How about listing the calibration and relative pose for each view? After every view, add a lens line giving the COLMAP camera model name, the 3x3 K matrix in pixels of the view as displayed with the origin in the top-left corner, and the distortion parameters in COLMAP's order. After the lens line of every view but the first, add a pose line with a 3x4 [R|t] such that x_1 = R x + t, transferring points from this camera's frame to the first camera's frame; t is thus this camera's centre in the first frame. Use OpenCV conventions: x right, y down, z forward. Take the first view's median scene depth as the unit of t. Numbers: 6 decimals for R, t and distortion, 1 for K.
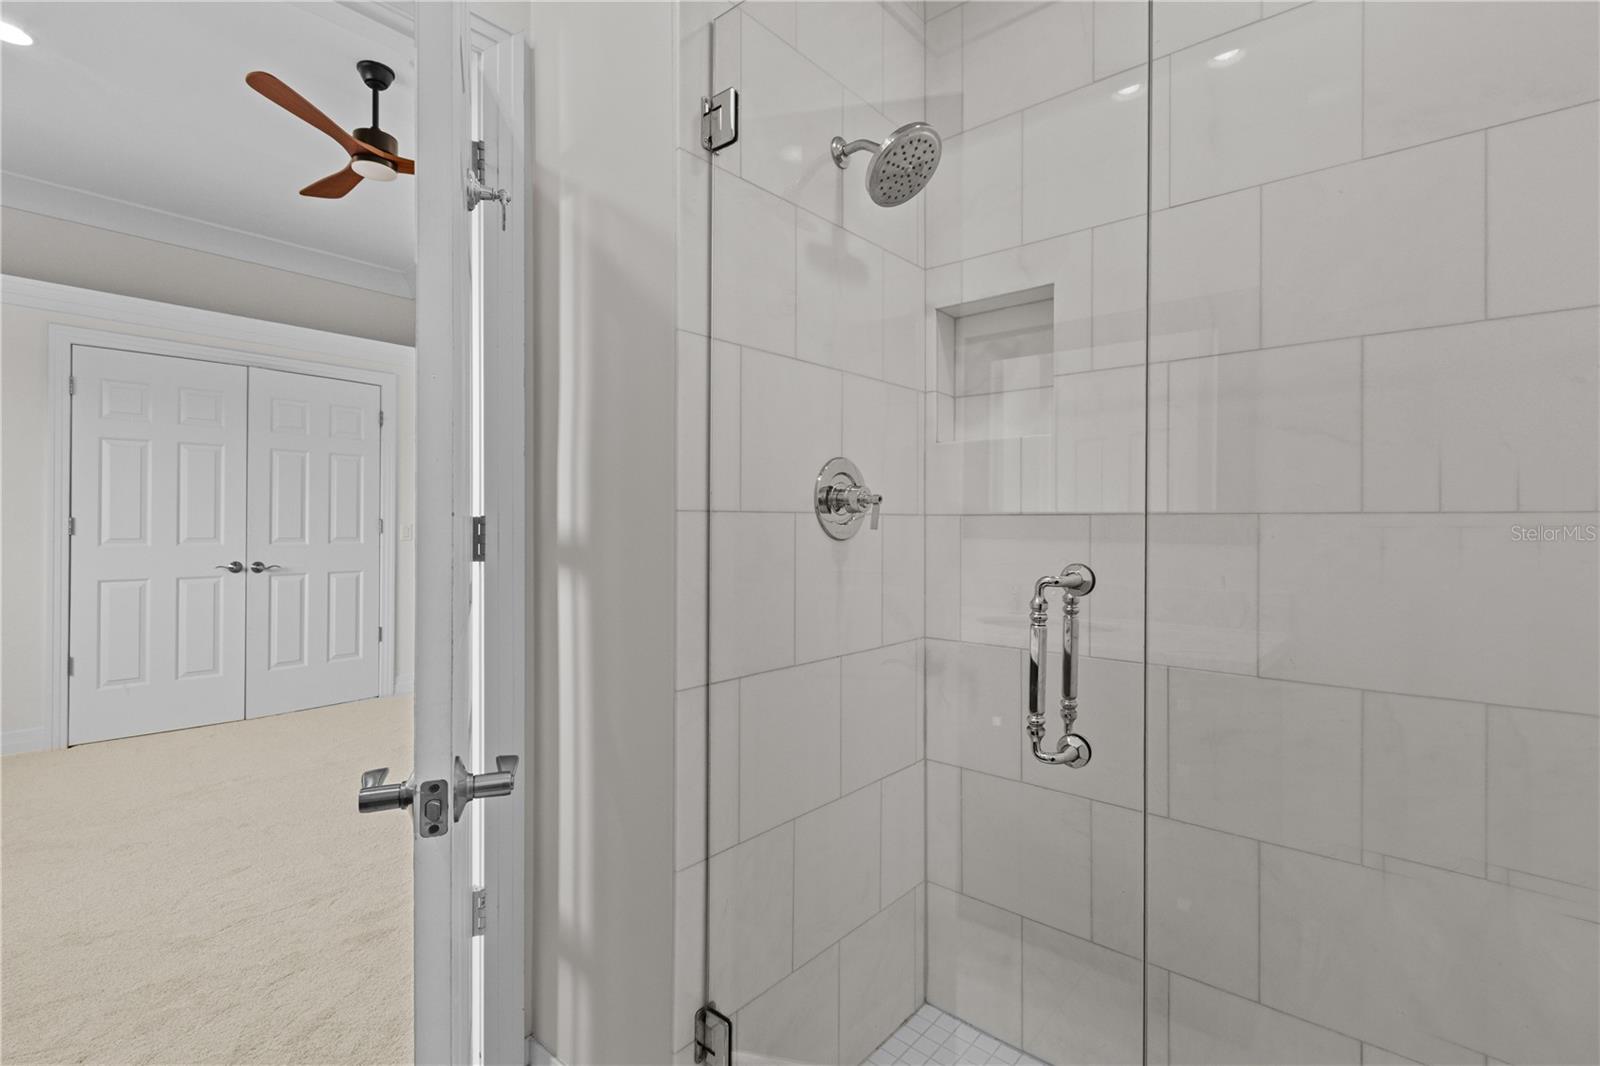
lens RADIAL K [[734.2, 0, 796.5], [0, 734.2, 508.7], [0, 0, 1]] dist [0.000157, 0.000054]
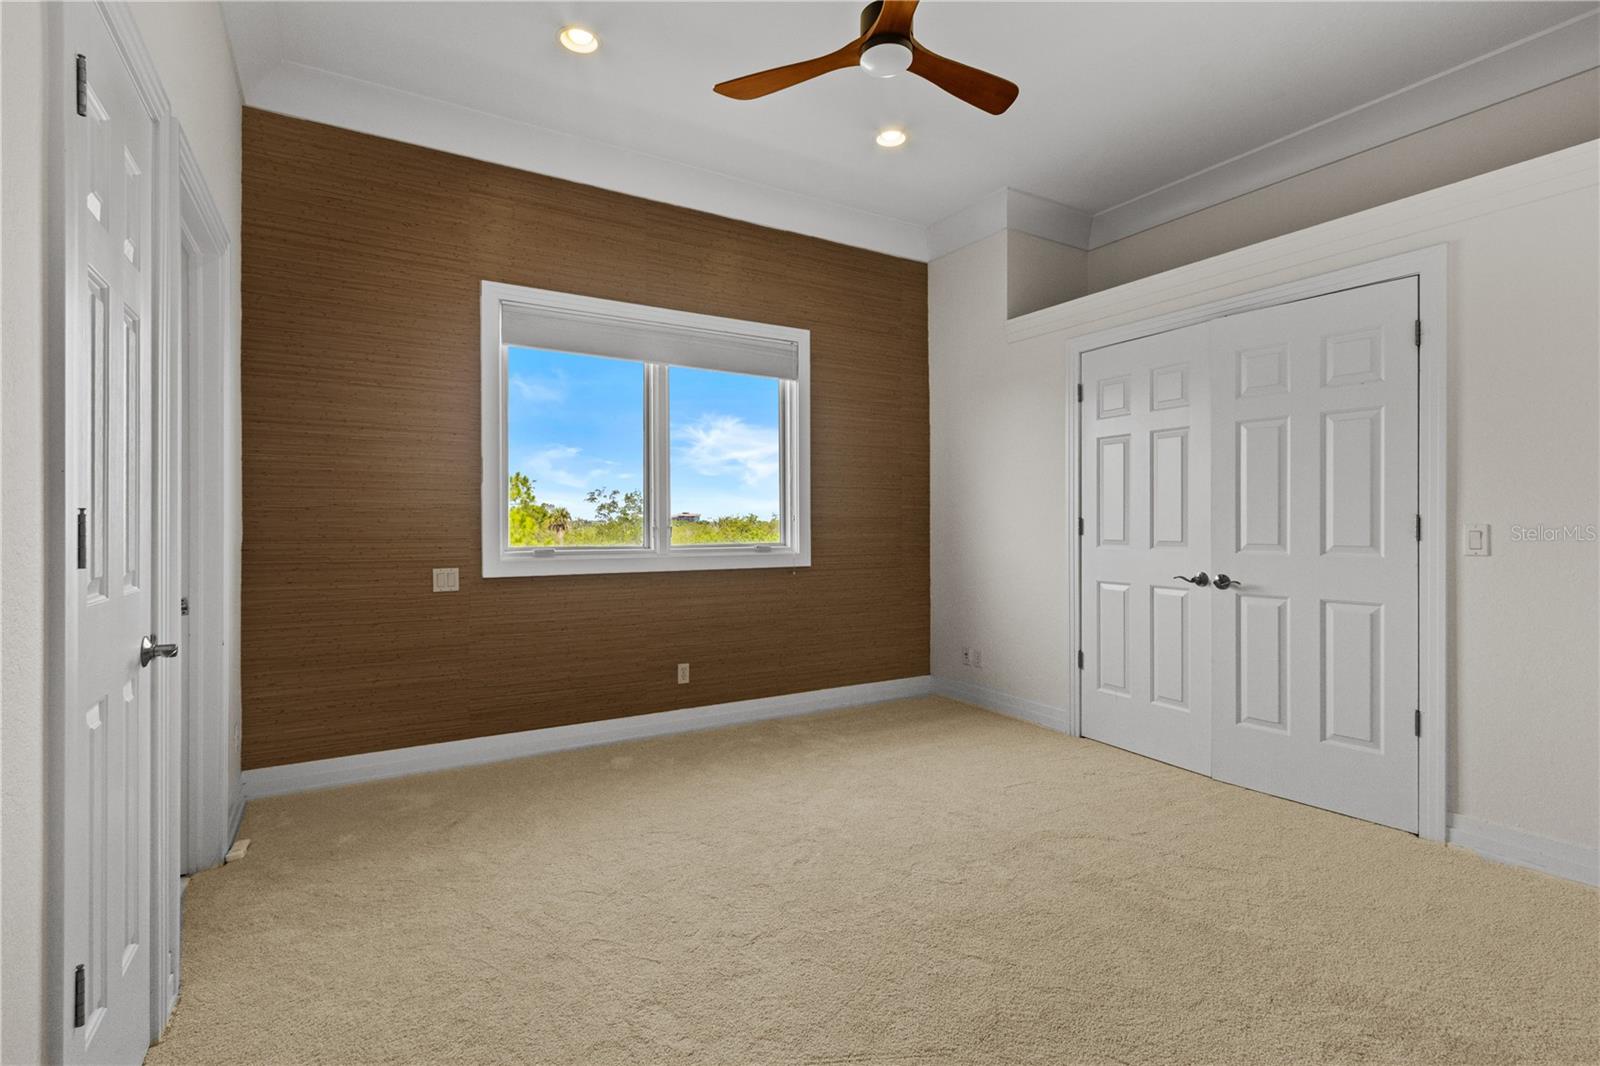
lens RADIAL K [[748.7, 0, 800.0], [0, 748.7, 533.0], [0, 0, 1]] dist [0.000171, -0.000024]
pose [[-0.320616, -0.001199, -0.947209, 0.128881], [0.006554, 0.999972, -0.003484, 0.028650], [0.947187, -0.007325, -0.320599, 0.805217]]
